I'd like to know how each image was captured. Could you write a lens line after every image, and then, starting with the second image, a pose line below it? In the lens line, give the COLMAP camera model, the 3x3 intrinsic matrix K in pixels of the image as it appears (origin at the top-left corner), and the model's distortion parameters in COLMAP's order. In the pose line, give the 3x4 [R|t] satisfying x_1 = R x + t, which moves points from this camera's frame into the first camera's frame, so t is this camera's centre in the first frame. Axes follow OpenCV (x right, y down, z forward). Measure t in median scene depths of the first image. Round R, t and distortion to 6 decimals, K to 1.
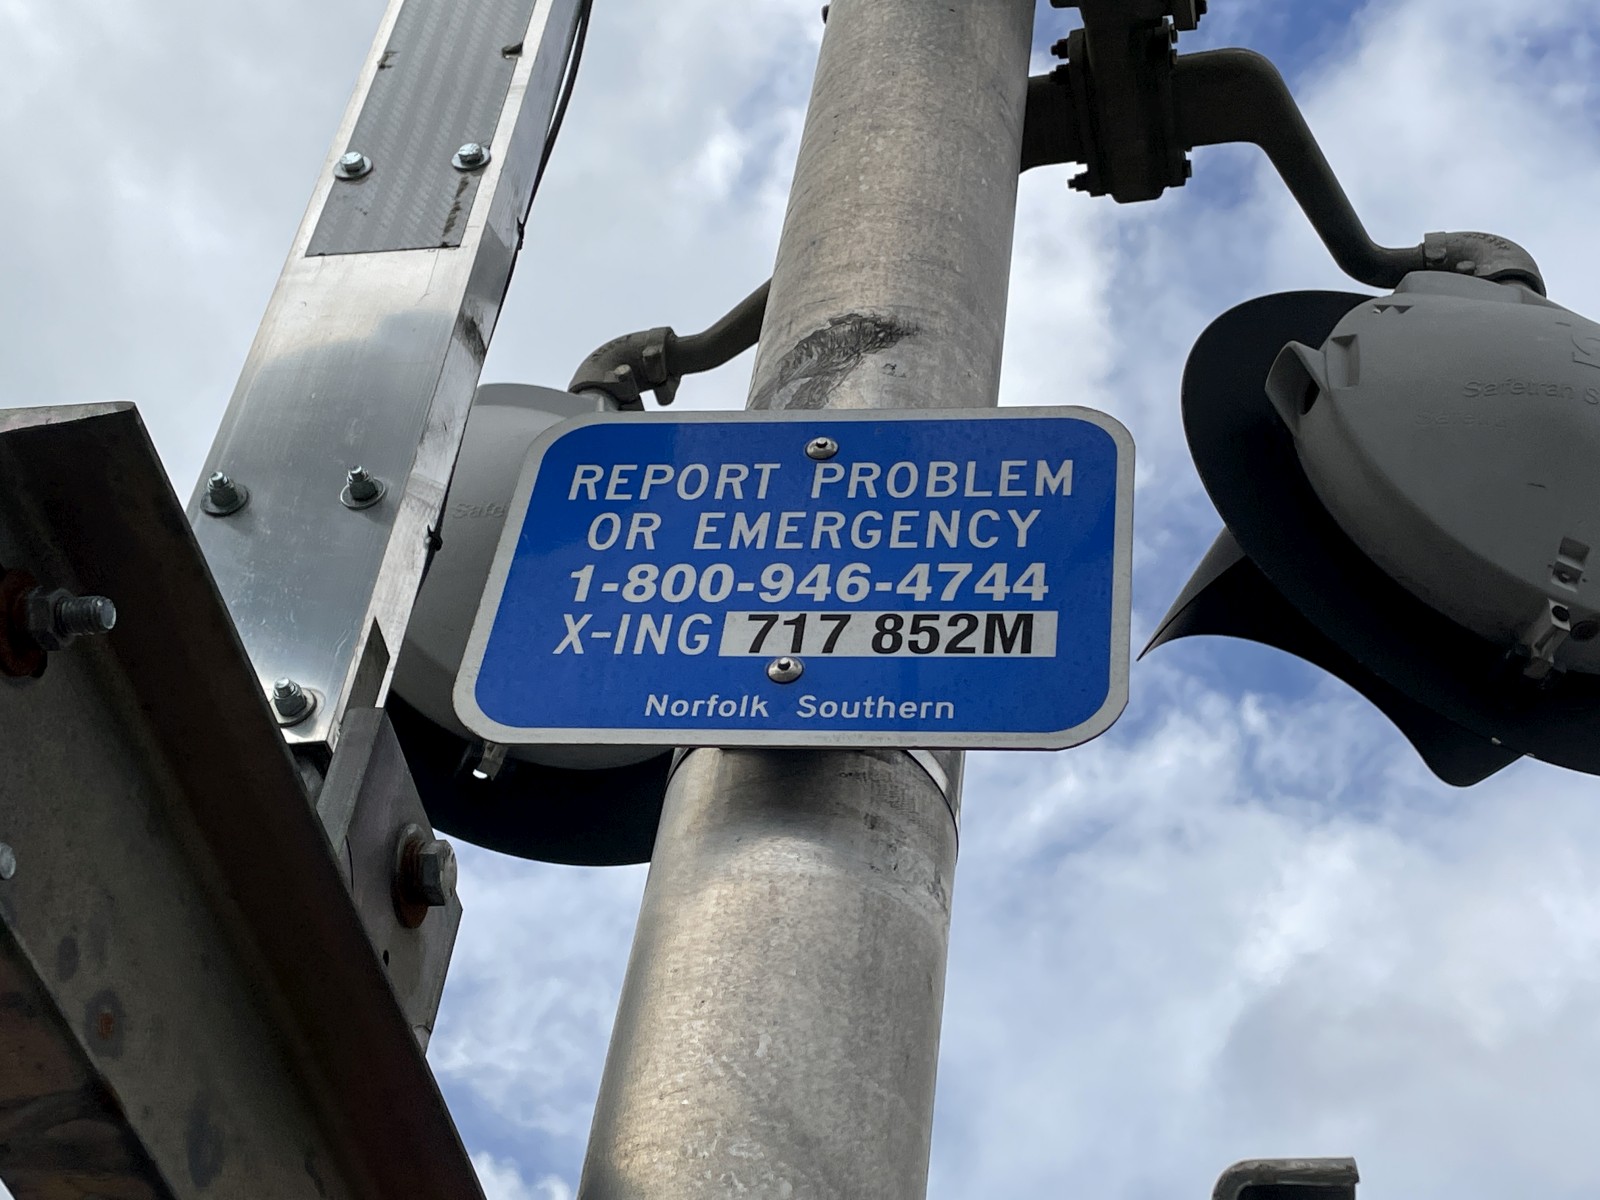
lens RADIAL K [[2377.6, 0, 800.0], [0, 2377.6, 600.0], [0, 0, 1]] dist [0.113940, -0.073172]
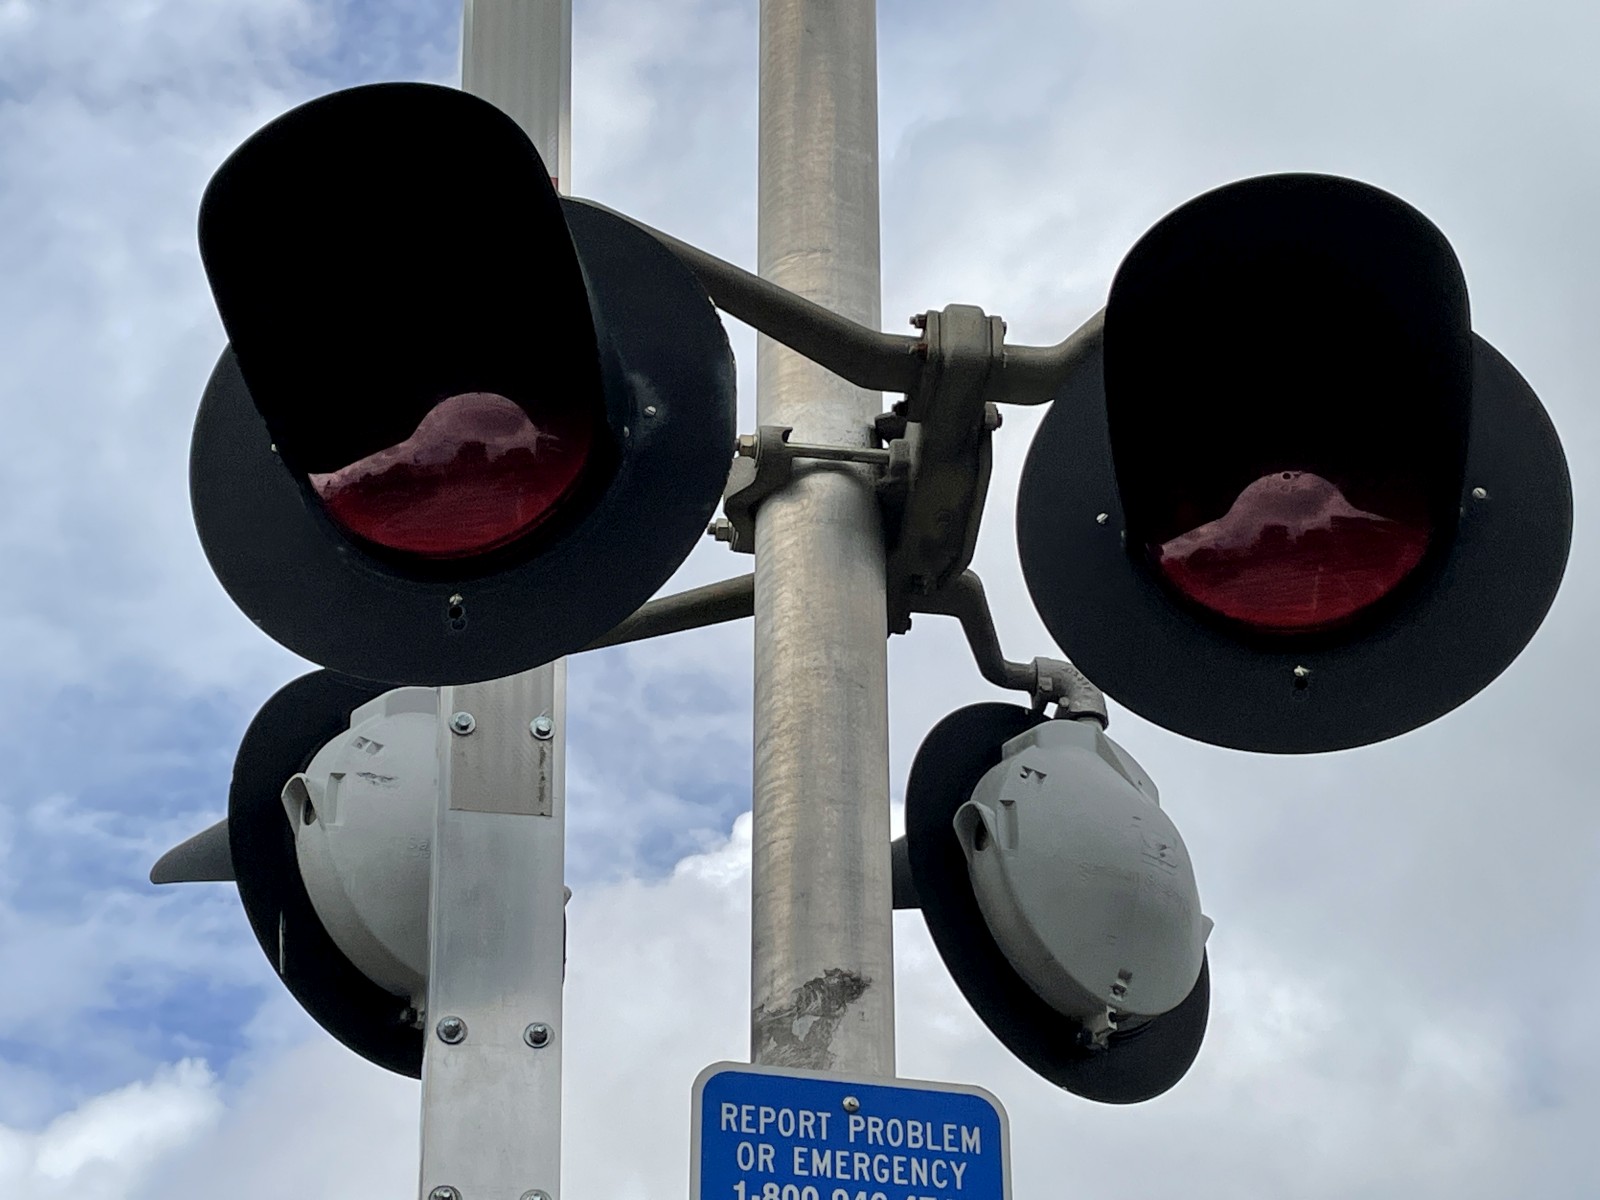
lens RADIAL K [[2900.1, 0, 762.7], [0, 2900.1, 604.7], [0, 0, 1]] dist [0.102077, 0.161161]
pose [[0.933578, 0.086000, 0.347902, -0.917869], [-0.171334, 0.959755, 0.222520, -0.972365], [-0.314764, -0.267347, 0.910741, -0.993034]]
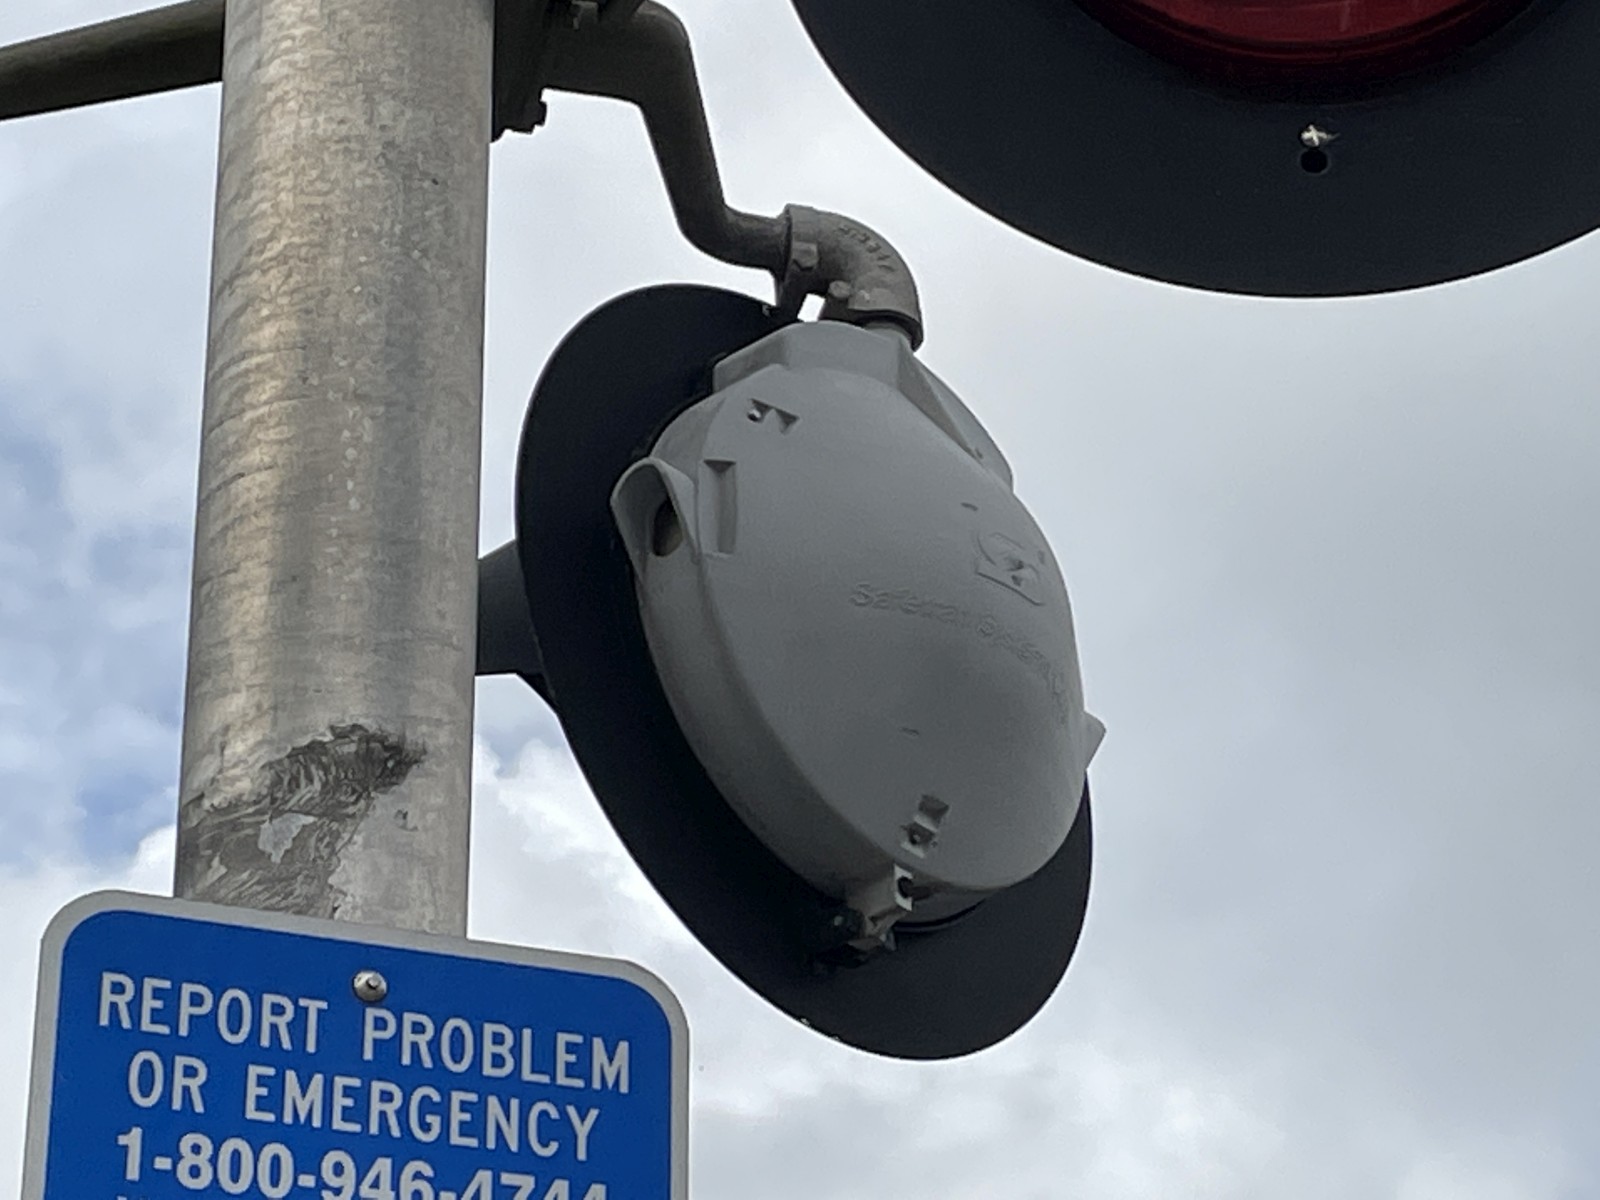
lens RADIAL K [[5036.0, 0, 800.0], [0, 5036.0, 600.0], [0, 0, 1]] dist [0.147937, -0.382828]
pose [[0.892429, 0.107681, 0.438150, -0.738535], [-0.232553, 0.941951, 0.242172, -0.740807], [-0.386638, -0.318015, 0.865666, -0.730519]]
